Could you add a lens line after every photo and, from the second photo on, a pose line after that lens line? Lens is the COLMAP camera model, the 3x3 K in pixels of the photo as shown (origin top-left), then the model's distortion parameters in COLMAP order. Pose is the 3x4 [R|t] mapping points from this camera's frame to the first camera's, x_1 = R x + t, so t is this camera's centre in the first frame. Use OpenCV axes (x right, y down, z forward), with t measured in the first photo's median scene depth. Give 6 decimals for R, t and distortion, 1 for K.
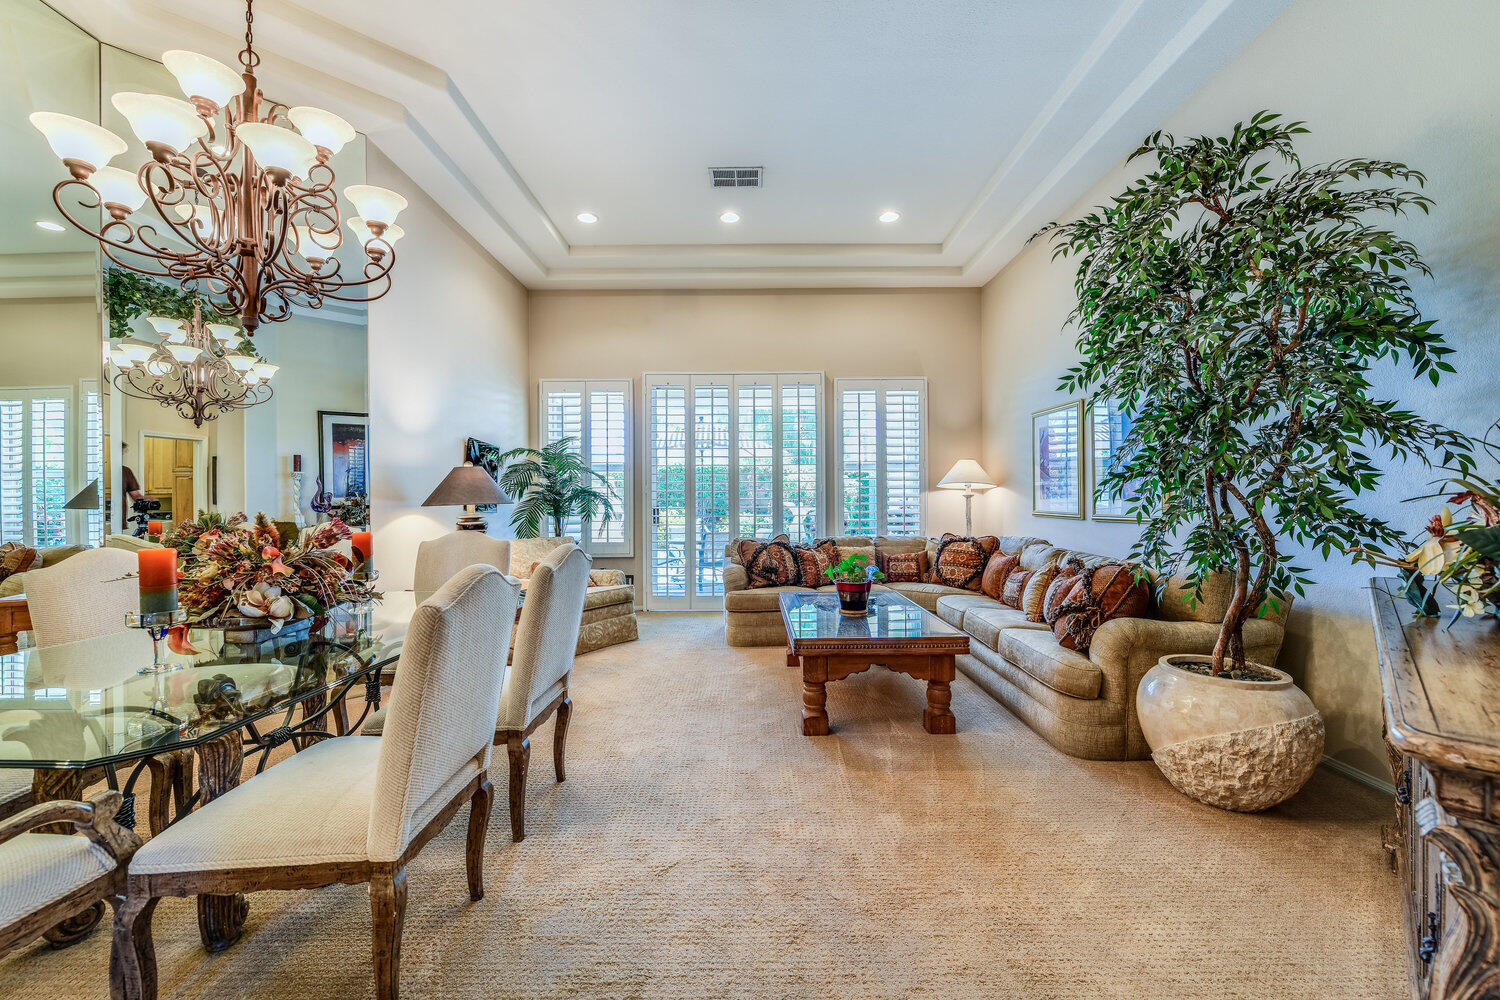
lens RADIAL K [[616.6, 0, 751.5], [0, 616.6, 495.8], [0, 0, 1]] dist [0.002915, -0.000176]
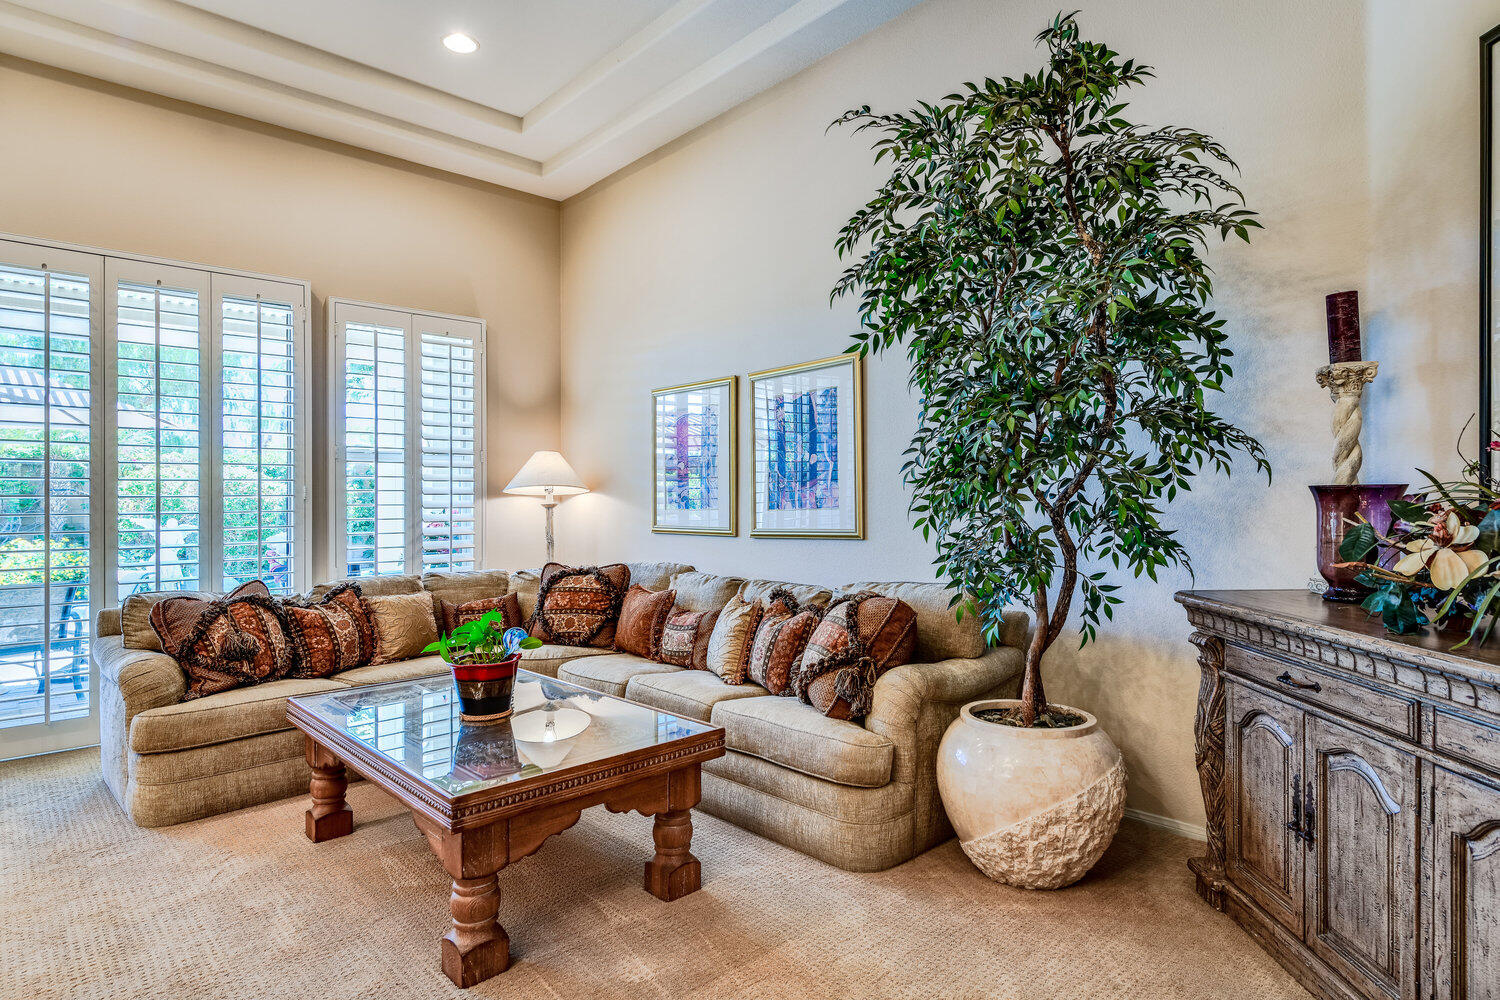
lens RADIAL K [[831.3, 0, 749.8], [0, 831.3, 501.3], [0, 0, 1]] dist [0.006750, -0.000159]
pose [[0.732582, 0.000210, 0.680679, -0.173620], [0.003770, 0.999983, -0.004366, 0.000484], [-0.680668, 0.005765, 0.732569, 0.300165]]
